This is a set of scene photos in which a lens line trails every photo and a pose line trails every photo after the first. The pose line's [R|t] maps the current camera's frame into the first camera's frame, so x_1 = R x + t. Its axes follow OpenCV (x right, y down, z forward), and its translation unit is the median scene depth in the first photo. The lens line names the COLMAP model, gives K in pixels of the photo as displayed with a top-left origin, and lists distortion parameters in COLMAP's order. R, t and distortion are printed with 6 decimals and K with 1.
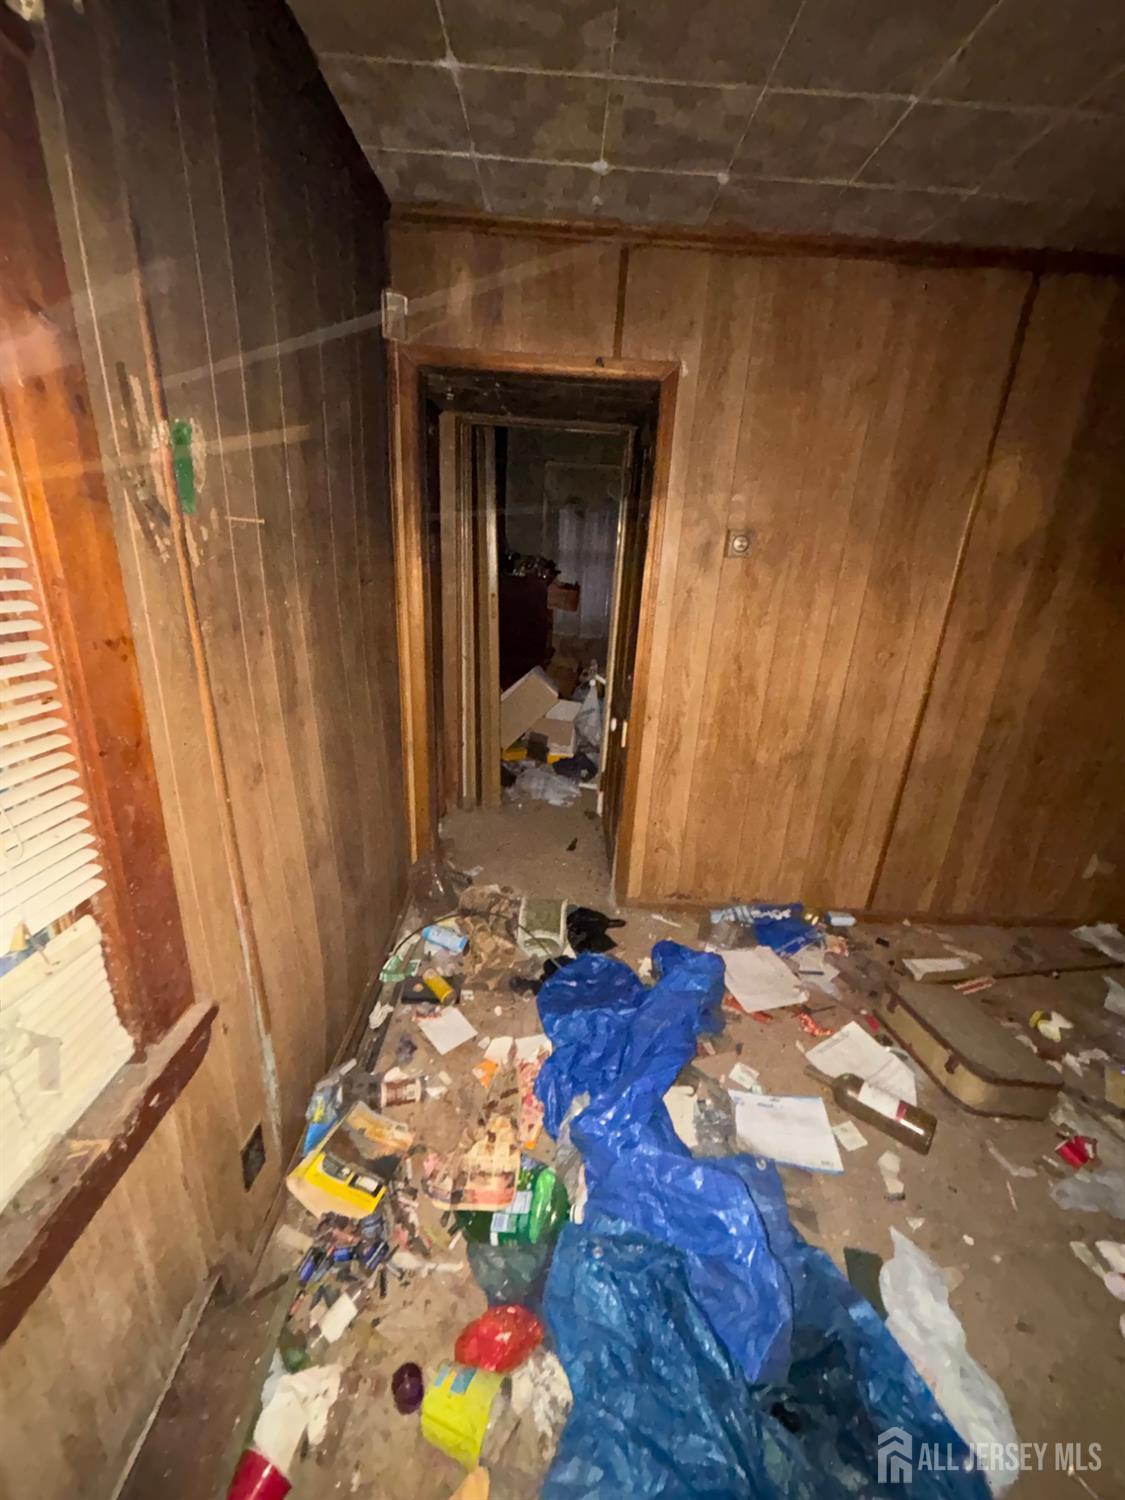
lens RADIAL K [[606.5, 0, 564.4], [0, 606.5, 745.8], [0, 0, 1]] dist [-0.009505, 0.004785]
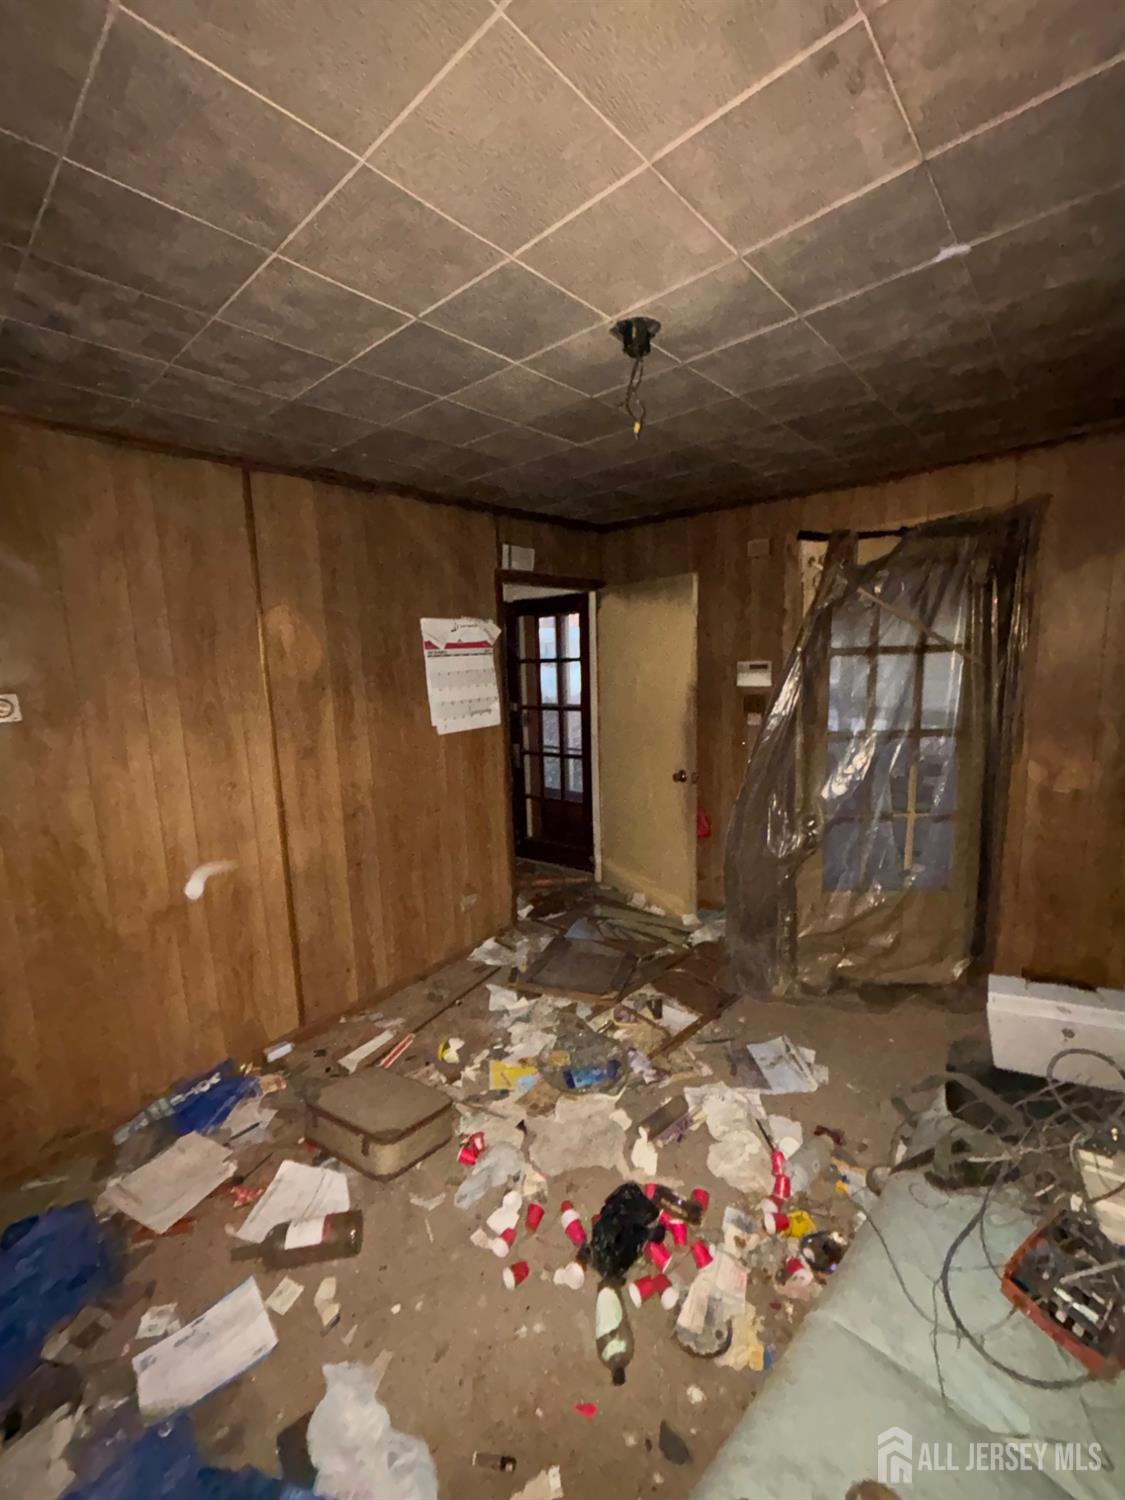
lens RADIAL K [[606.5, 0, 564.4], [0, 606.5, 745.8], [0, 0, 1]] dist [-0.009505, 0.004785]
pose [[0.663060, -0.190617, 0.723890, 0.180539], [0.312865, 0.949090, -0.036656, -0.000165], [-0.680050, 0.250785, 0.688941, -0.125867]]
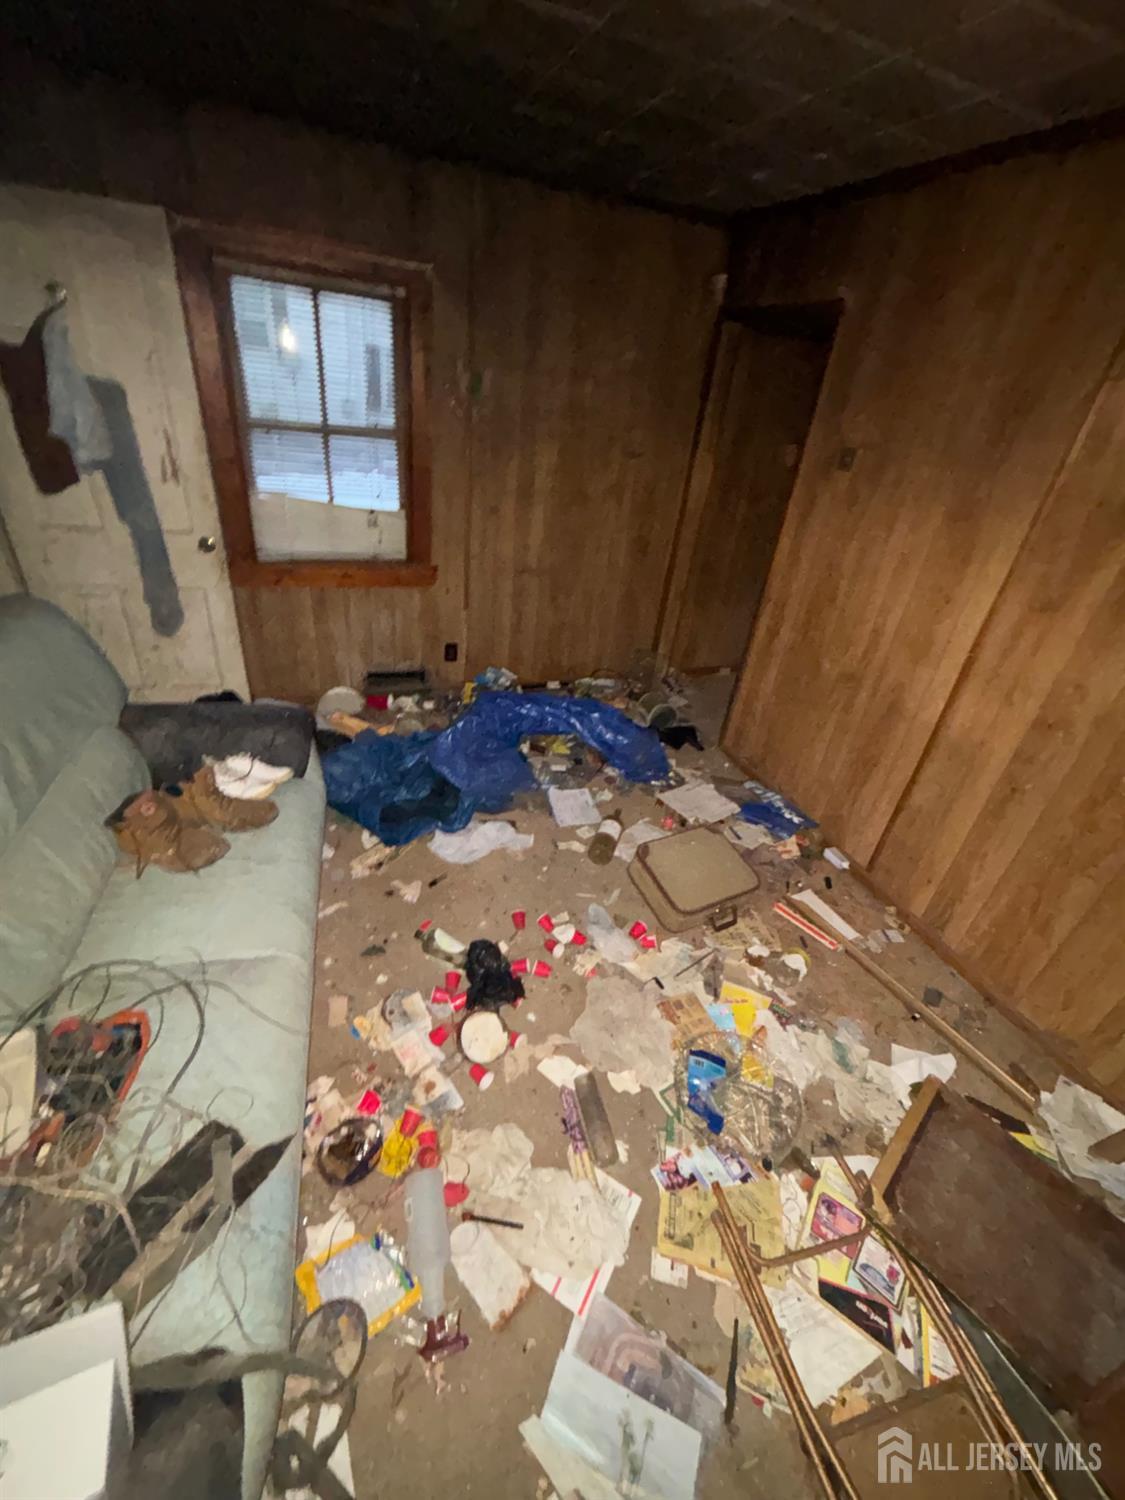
lens RADIAL K [[606.5, 0, 564.4], [0, 606.5, 745.8], [0, 0, 1]] dist [-0.009505, 0.004785]
pose [[0.359820, 0.464672, -0.809080, 1.217231], [-0.394939, 0.861496, 0.319136, -0.023462], [0.845312, 0.204706, 0.493500, 0.094341]]
